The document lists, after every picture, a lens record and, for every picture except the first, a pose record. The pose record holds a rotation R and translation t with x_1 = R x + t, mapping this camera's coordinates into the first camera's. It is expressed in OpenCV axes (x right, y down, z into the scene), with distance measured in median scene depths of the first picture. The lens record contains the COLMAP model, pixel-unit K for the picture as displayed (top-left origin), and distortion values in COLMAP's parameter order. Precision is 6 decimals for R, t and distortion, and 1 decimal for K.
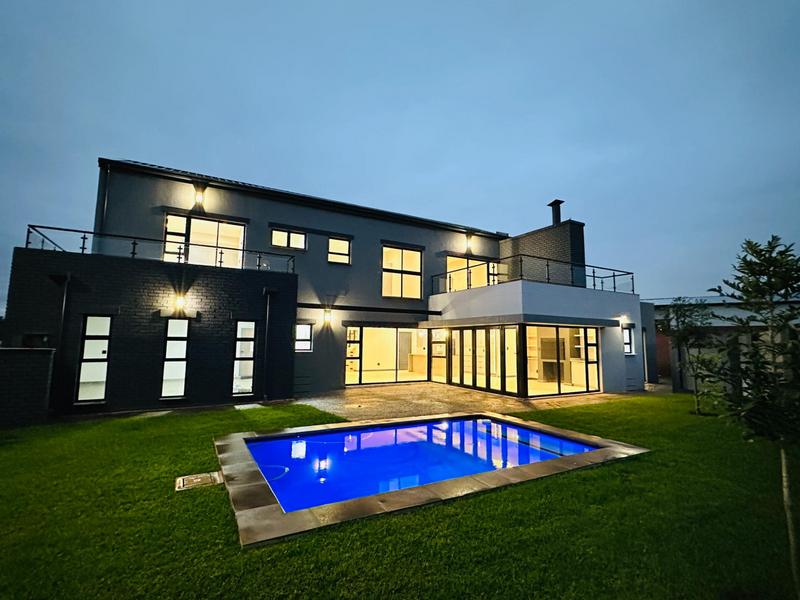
lens RADIAL K [[389.1, 0, 402.5], [0, 389.1, 300.0], [0, 0, 1]] dist [0.000777, -0.000929]
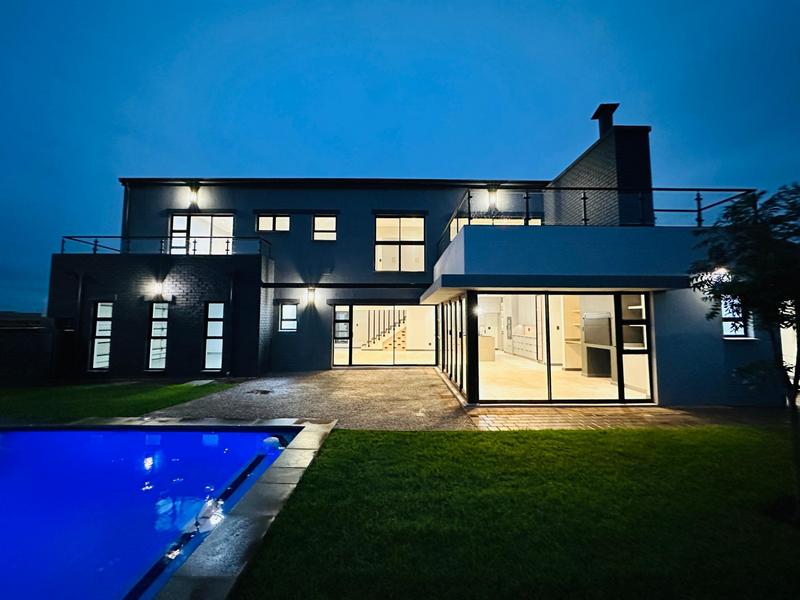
lens RADIAL K [[323.5, 0, 400.2], [0, 323.5, 297.5], [0, 0, 1]] dist [0.001044, -0.000071]
pose [[0.874616, -0.045460, -0.482681, 0.423165], [0.059815, 0.998106, 0.014381, 0.051276], [0.481113, -0.041450, 0.875678, 0.411549]]
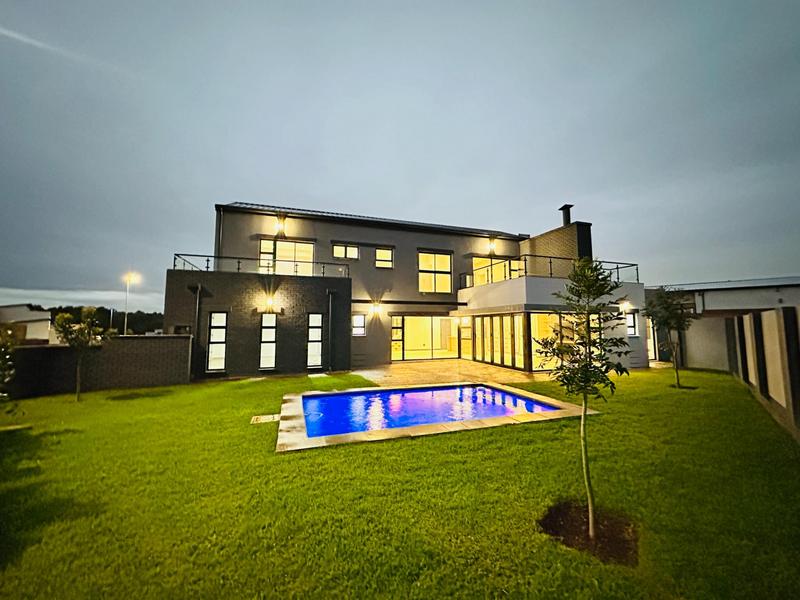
lens RADIAL K [[323.5, 0, 401.9], [0, 323.5, 299.8], [0, 0, 1]] dist [0.001044, -0.000071]
pose [[0.983340, -0.027521, -0.179682, 0.094912], [0.031876, 0.999263, 0.021392, -0.009880], [0.178961, -0.026763, 0.983492, -0.062525]]
